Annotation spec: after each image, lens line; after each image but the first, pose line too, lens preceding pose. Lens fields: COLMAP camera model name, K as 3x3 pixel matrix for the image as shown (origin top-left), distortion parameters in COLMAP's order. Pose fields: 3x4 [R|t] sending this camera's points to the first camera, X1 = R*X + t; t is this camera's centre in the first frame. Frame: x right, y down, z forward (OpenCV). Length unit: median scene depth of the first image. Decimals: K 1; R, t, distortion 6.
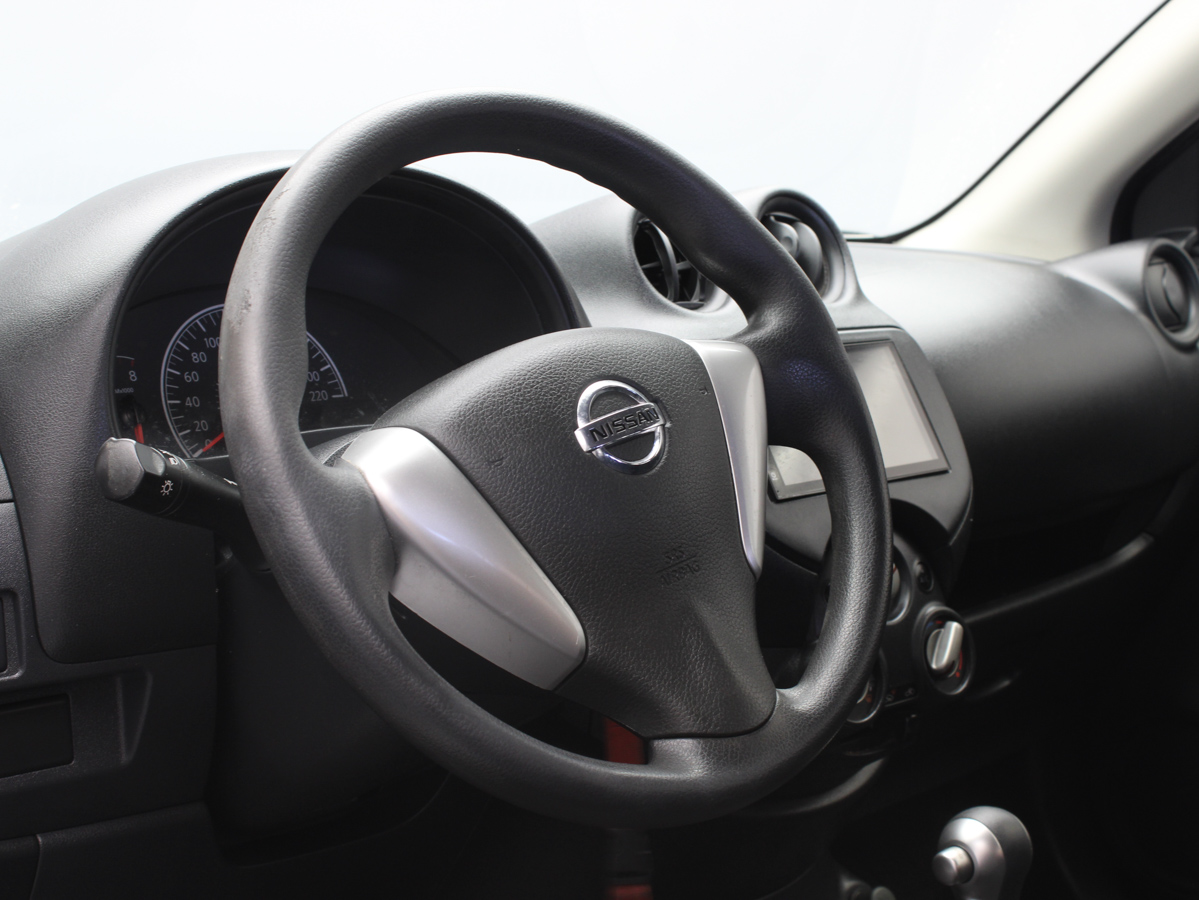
lens RADIAL K [[1922.8, 0, 599.5], [0, 1922.8, 450.0], [0, 0, 1]] dist [-0.031344, -0.065131]
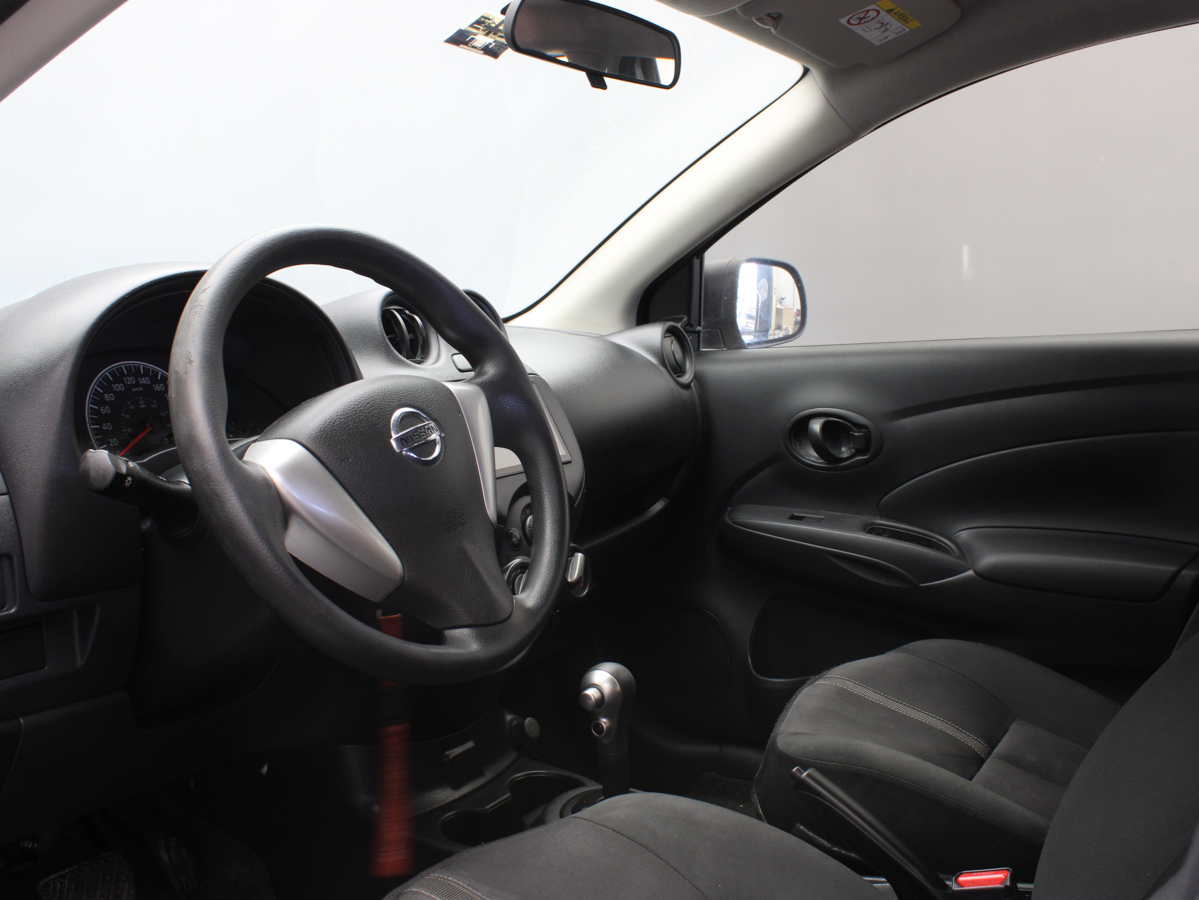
lens RADIAL K [[1221.4, 0, 599.5], [0, 1221.4, 450.0], [0, 0, 1]] dist [-0.147336, 0.135501]
pose [[0.959257, -0.020865, 0.281764, -0.122431], [0.021976, 0.999758, -0.000783, 0.003151], [-0.281680, 0.006944, 0.959483, -0.015351]]
